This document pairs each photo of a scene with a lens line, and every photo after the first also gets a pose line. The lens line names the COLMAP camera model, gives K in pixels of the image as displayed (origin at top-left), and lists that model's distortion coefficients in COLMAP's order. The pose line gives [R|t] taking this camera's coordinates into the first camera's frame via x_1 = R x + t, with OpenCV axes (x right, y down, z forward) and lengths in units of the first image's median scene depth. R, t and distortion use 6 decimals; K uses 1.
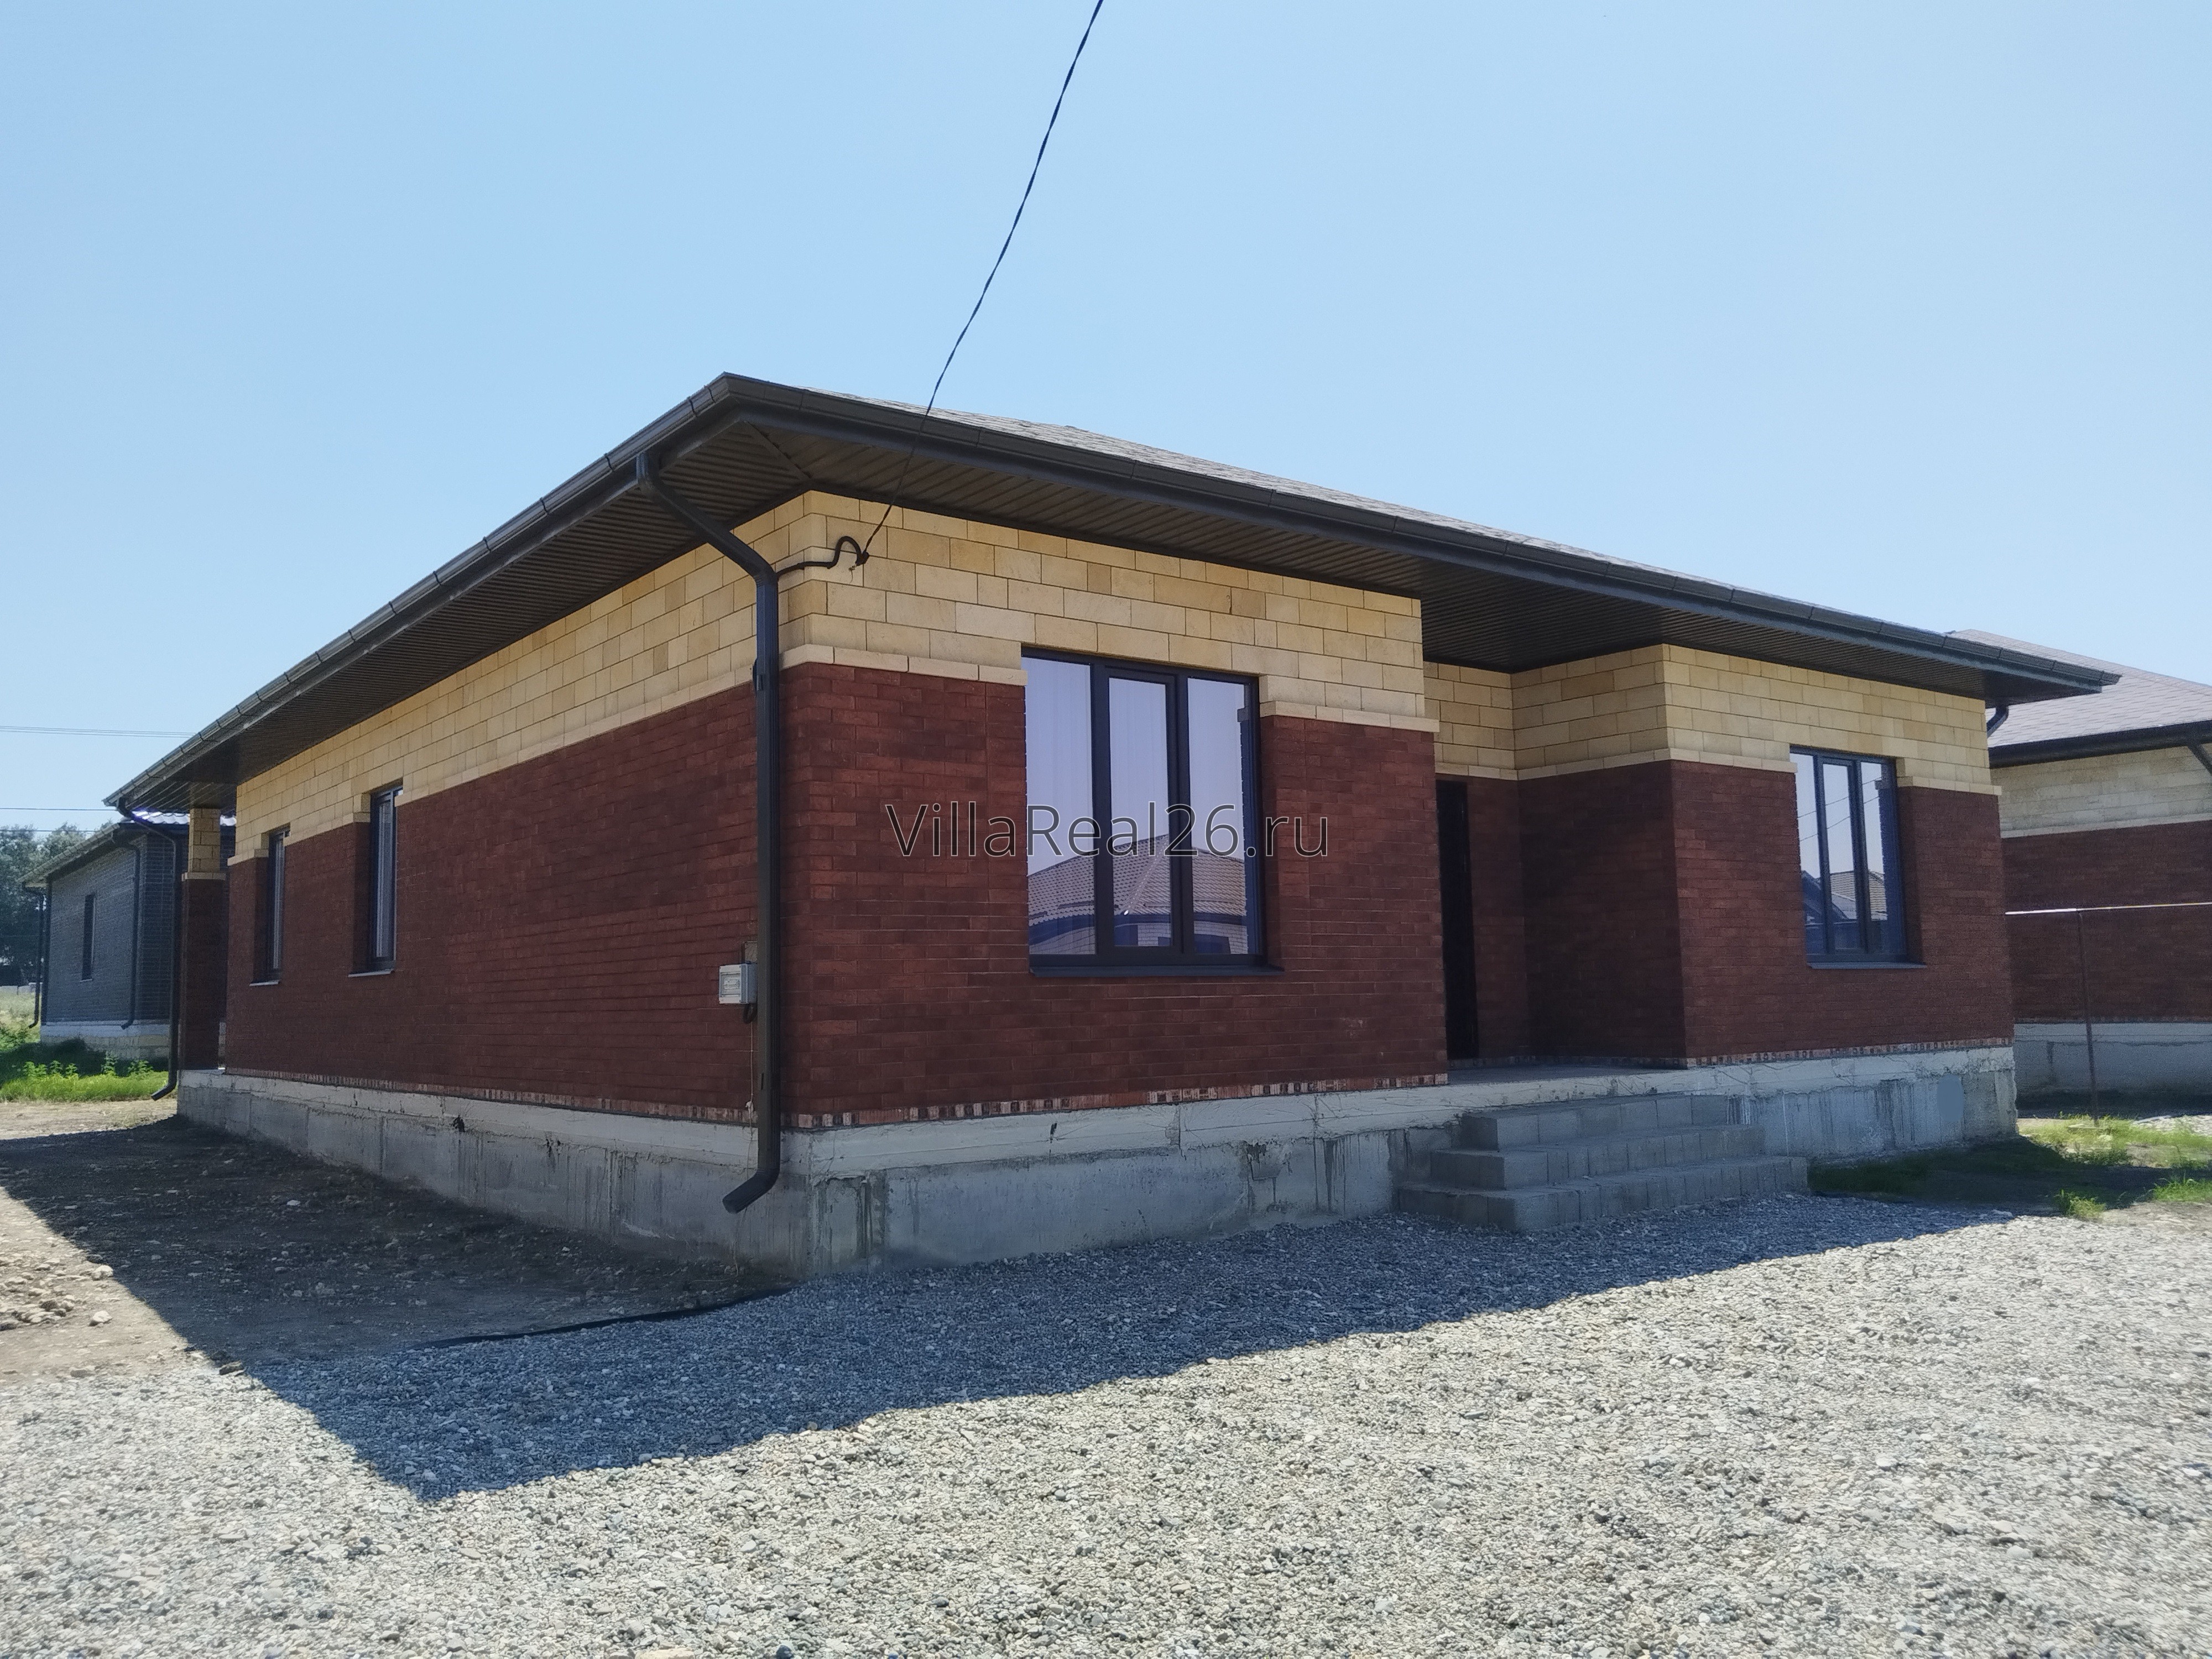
lens RADIAL K [[1749.7, 0, 1108.5], [0, 1749.7, 816.6], [0, 0, 1]] dist [-0.003175, -0.008463]
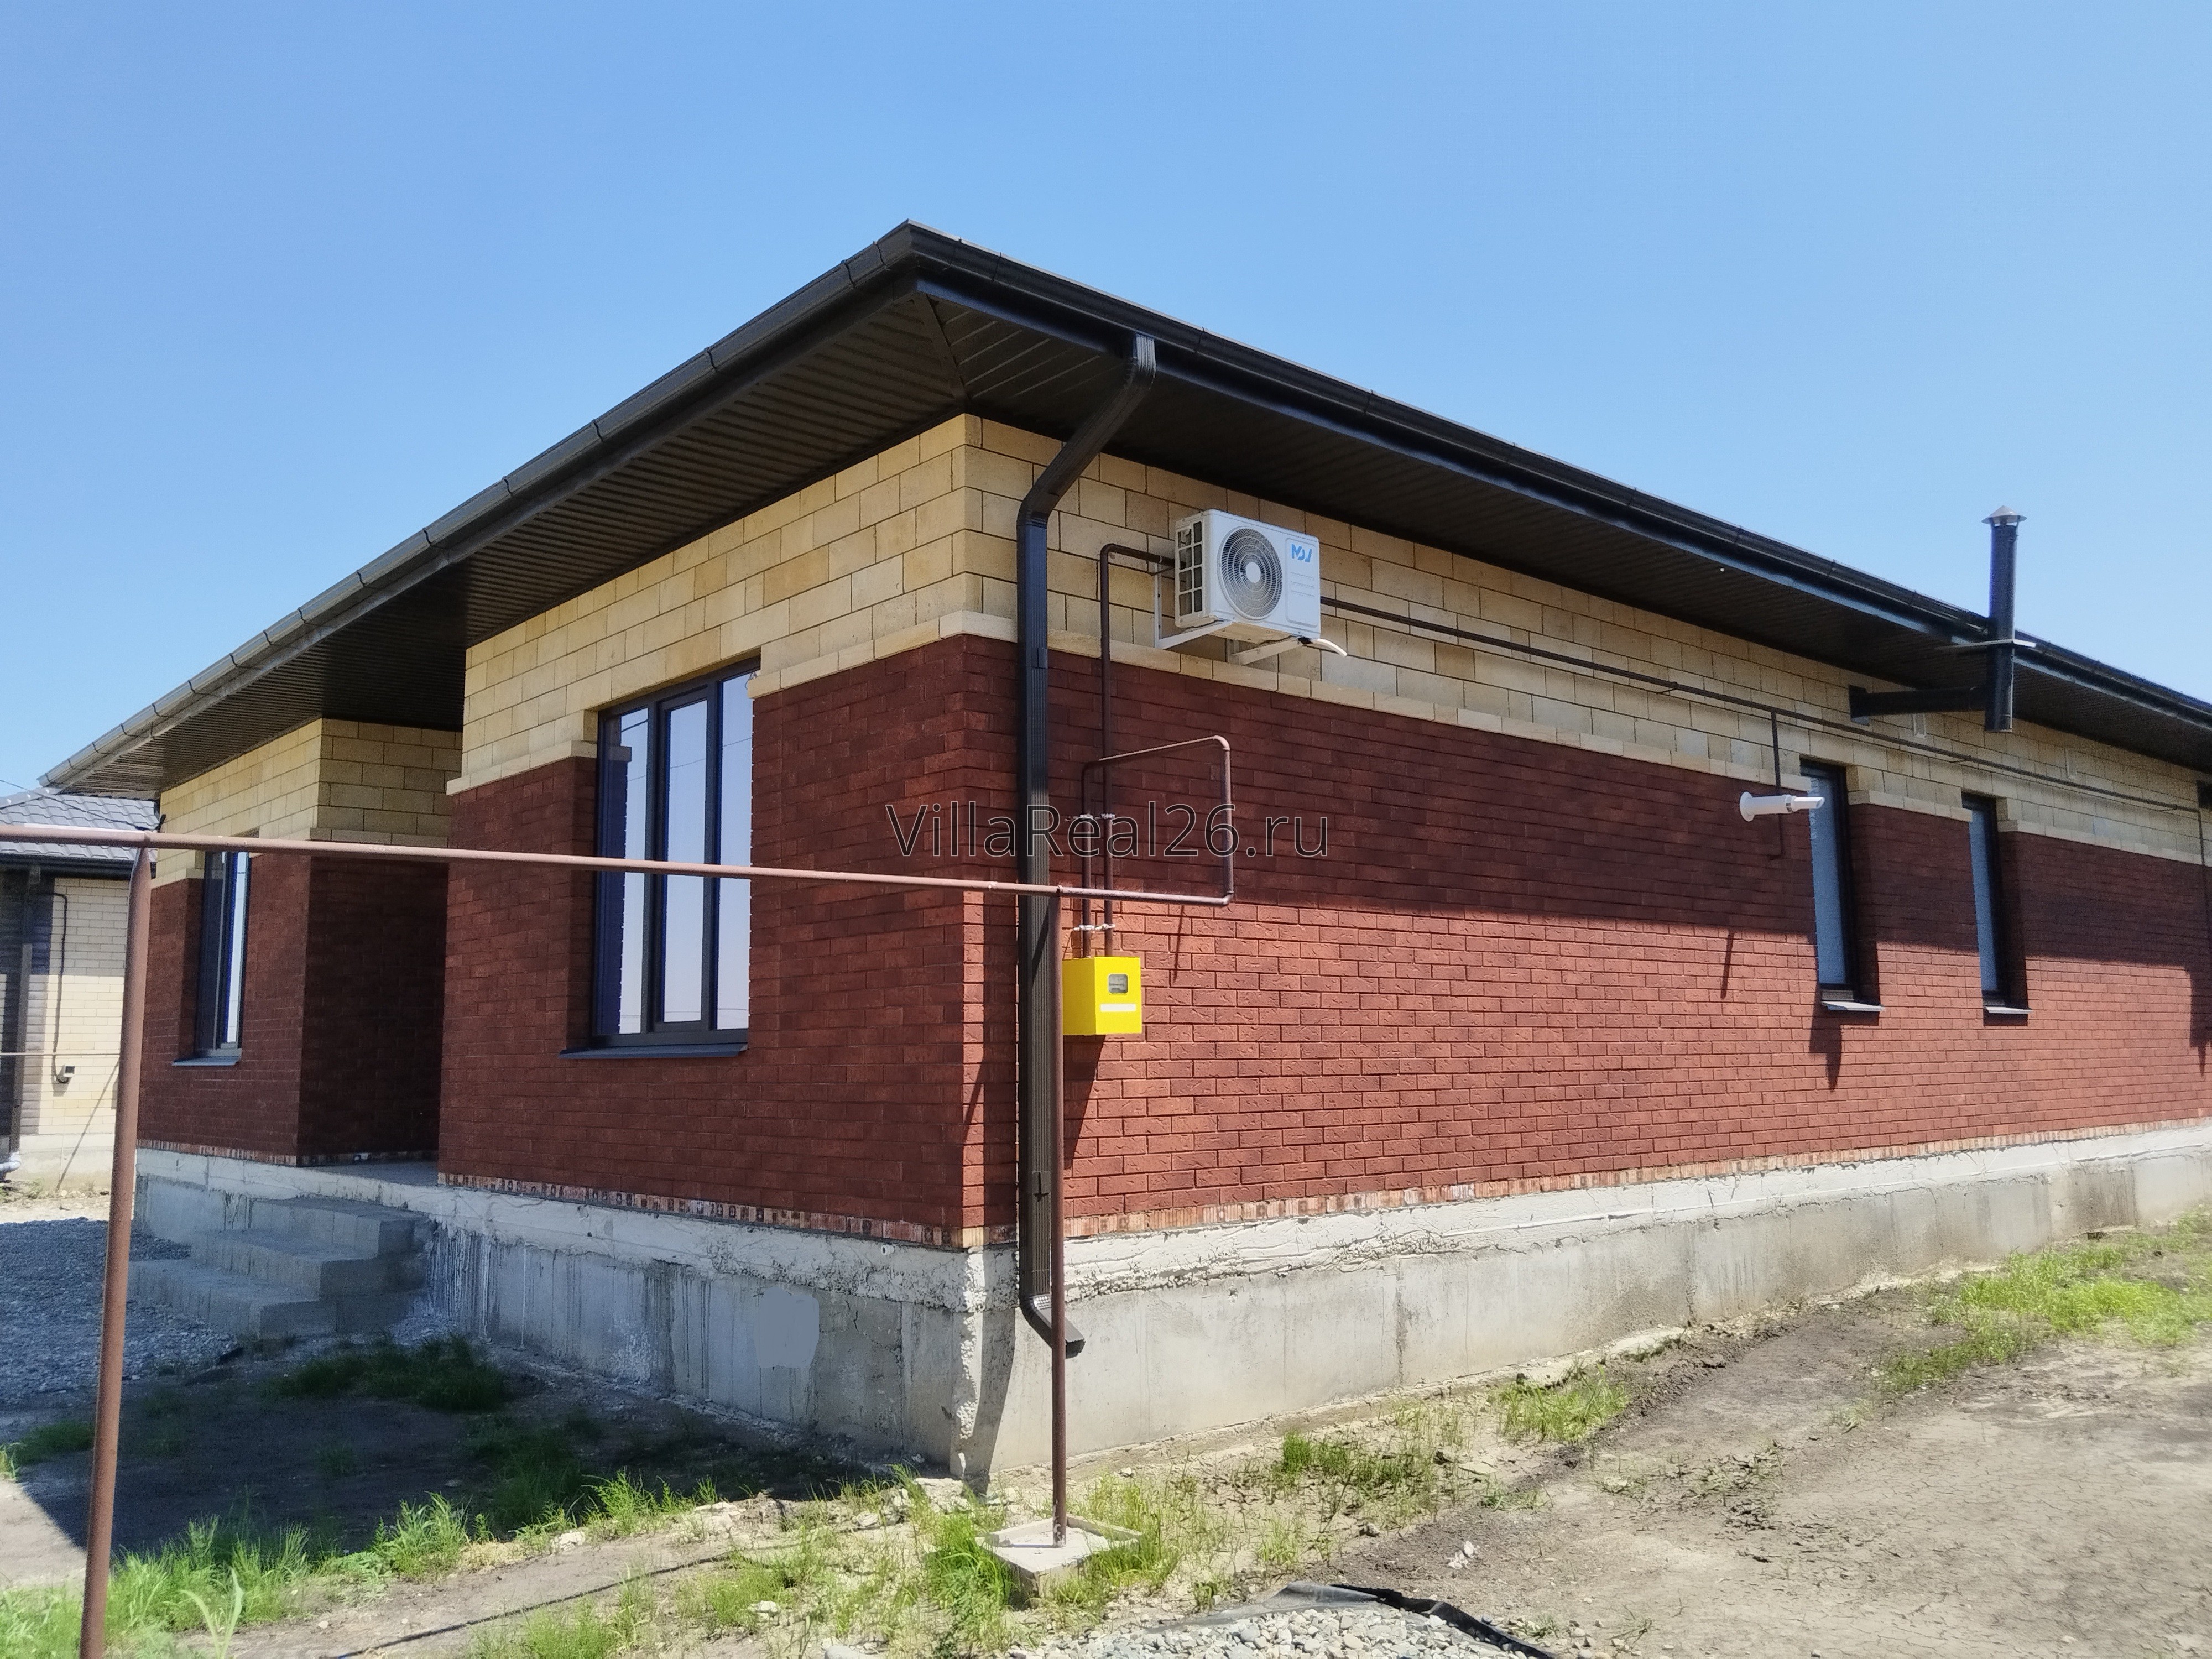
lens RADIAL K [[1749.7, 0, 1109.9], [0, 1749.7, 831.4], [0, 0, 1]] dist [-0.003175, -0.008463]
pose [[0.061105, -0.110292, -0.992019, 1.308301], [0.110543, 0.988510, -0.103093, 0.114829], [0.991991, -0.103361, 0.072595, 1.433075]]
